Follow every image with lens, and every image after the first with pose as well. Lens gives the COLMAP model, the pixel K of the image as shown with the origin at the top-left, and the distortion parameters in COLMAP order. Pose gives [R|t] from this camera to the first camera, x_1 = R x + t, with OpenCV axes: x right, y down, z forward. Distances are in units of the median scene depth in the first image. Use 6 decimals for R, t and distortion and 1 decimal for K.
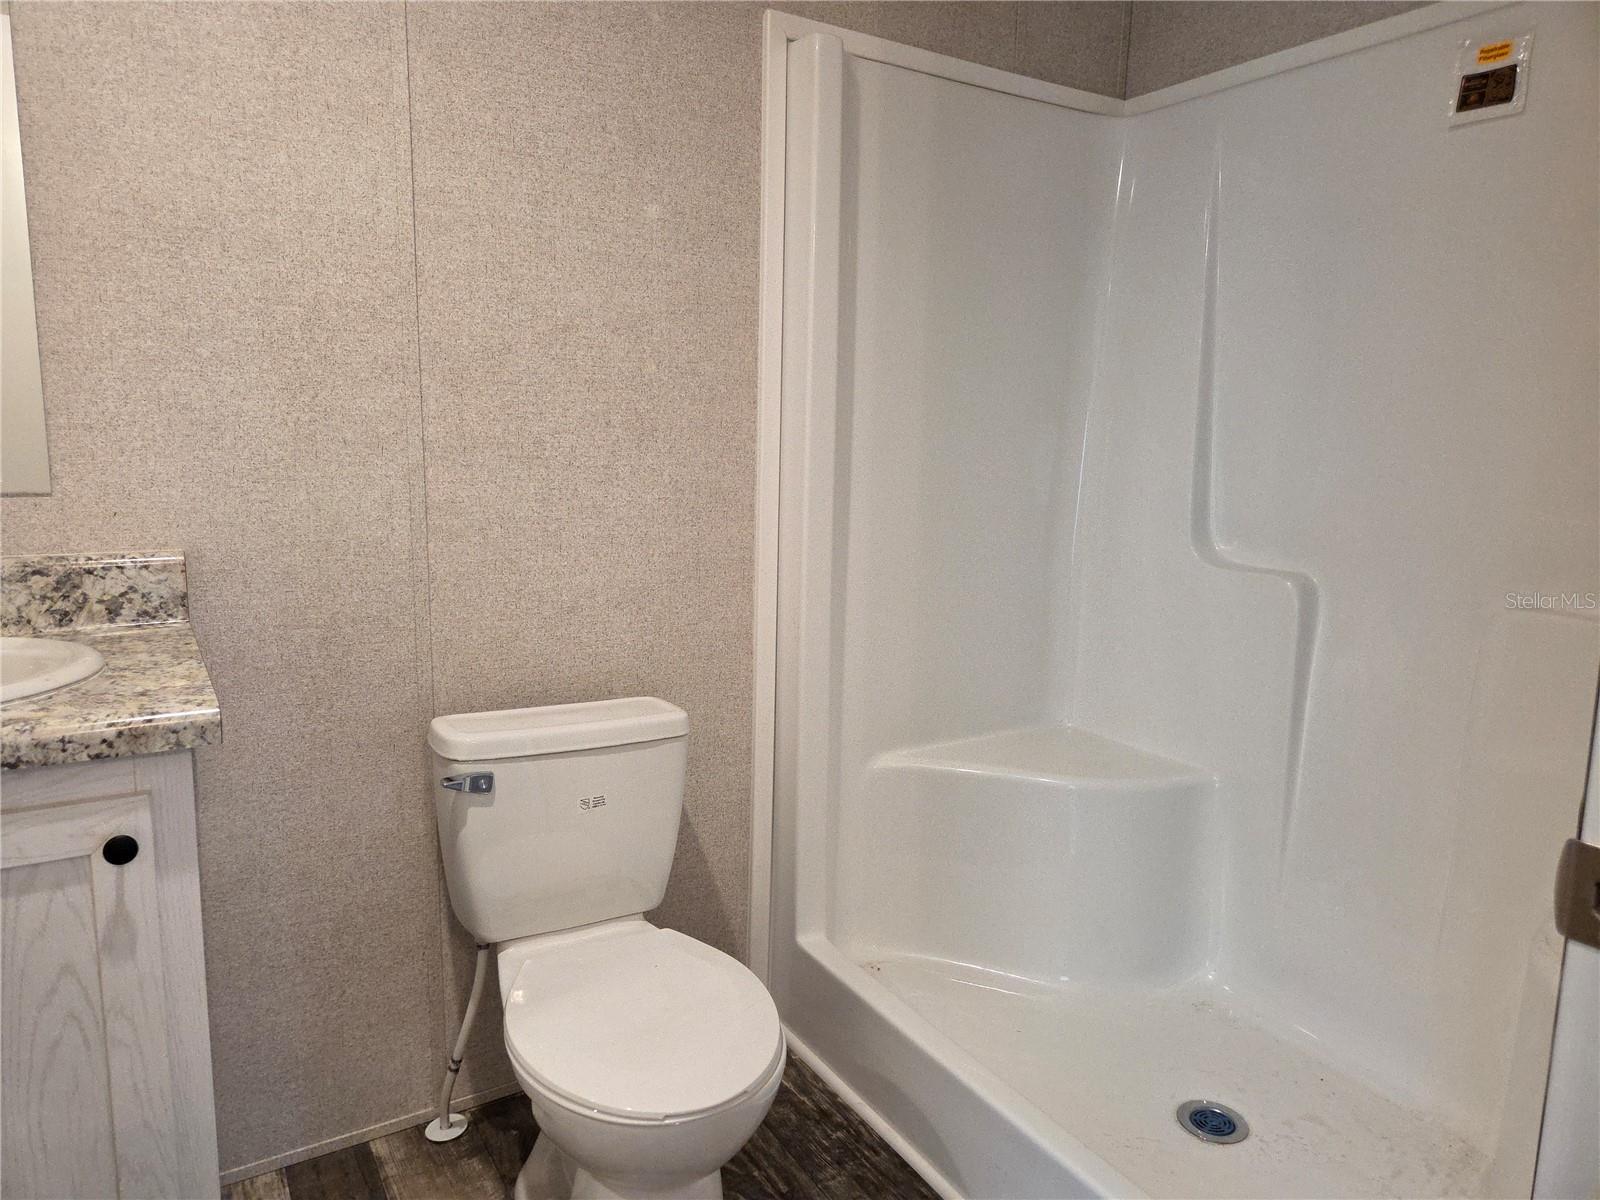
lens RADIAL K [[1071.2, 0, 801.2], [0, 1071.2, 588.7], [0, 0, 1]] dist [0.062121, -0.060339]
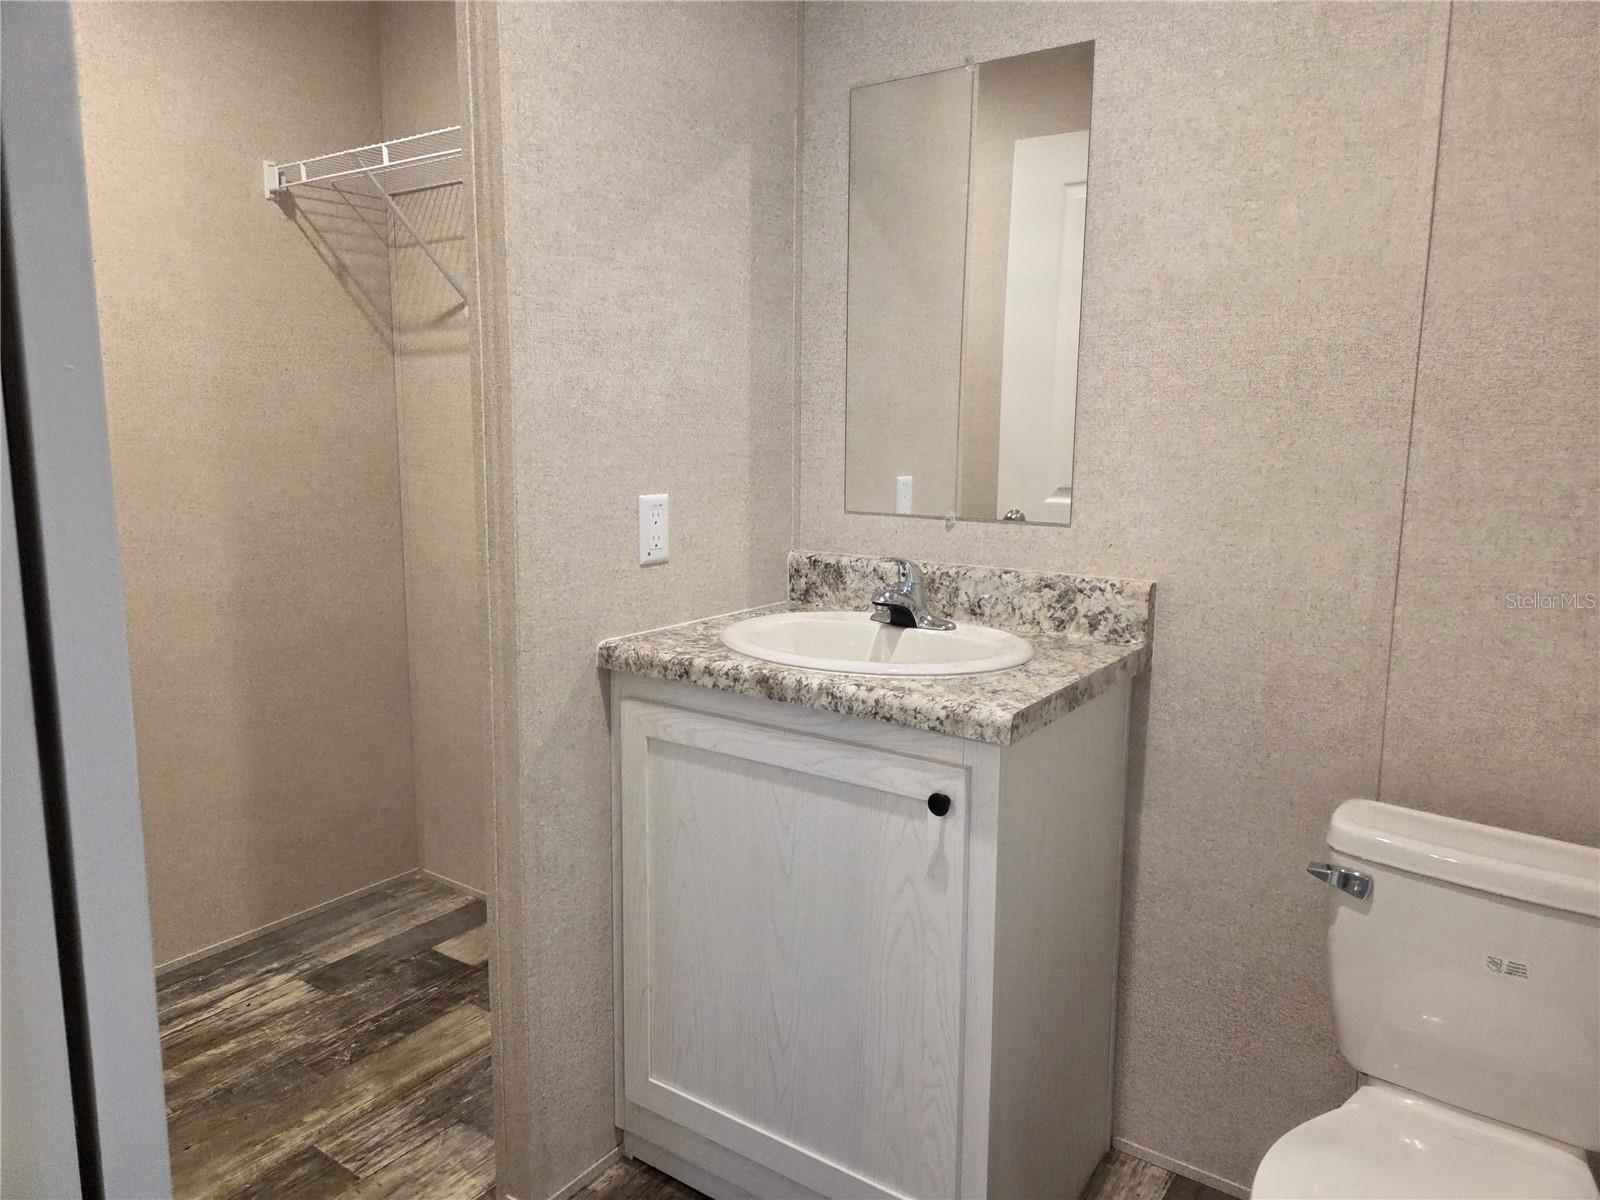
lens RADIAL K [[1069.9, 0, 803.3], [0, 1069.9, 592.9], [0, 0, 1]] dist [0.067322, -0.060995]
pose [[0.392197, 0.125416, -0.911292, 0.311863], [-0.141969, 0.987045, 0.074742, -0.056842], [0.908860, 0.100062, 0.404921, 0.218829]]
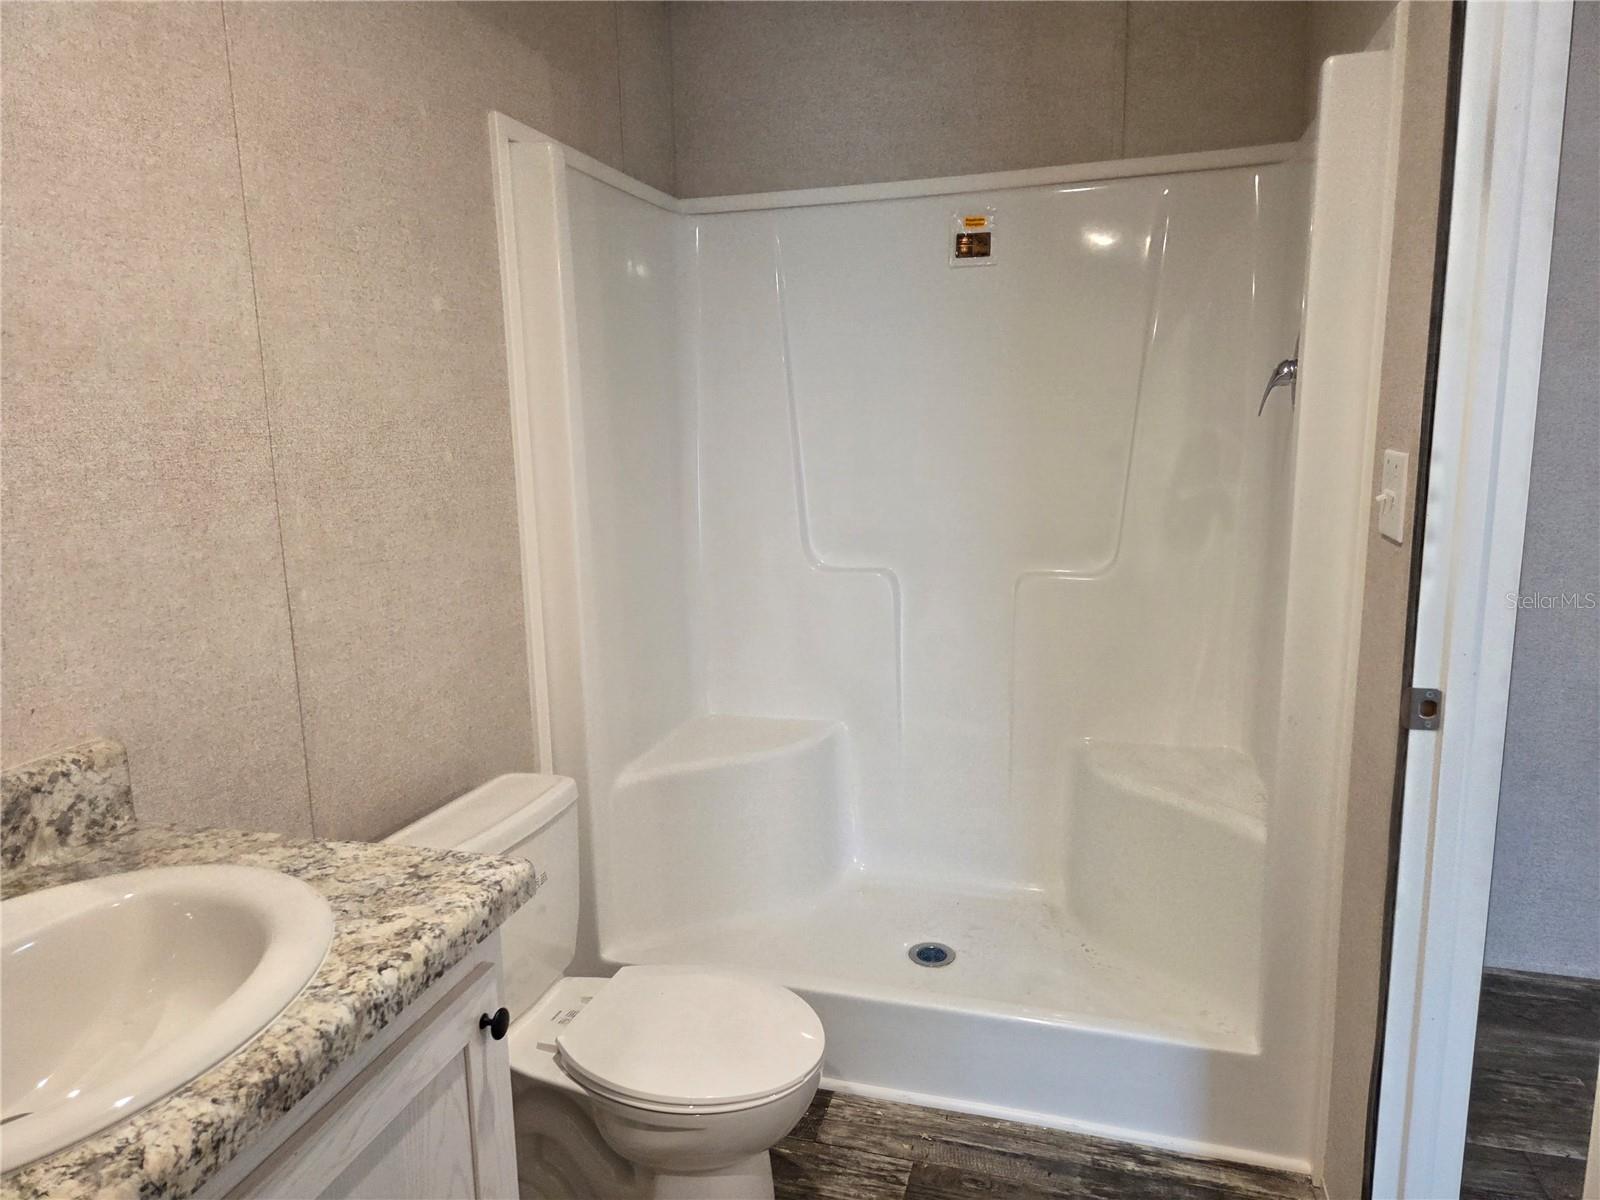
lens RADIAL K [[1069.9, 0, 803.3], [0, 1069.9, 592.9], [0, 0, 1]] dist [0.067322, -0.060995]
pose [[0.735544, -0.152551, 0.660078, -0.716917], [0.136936, 0.987685, 0.075673, -0.134903], [-0.663494, 0.034727, 0.747376, 0.033432]]
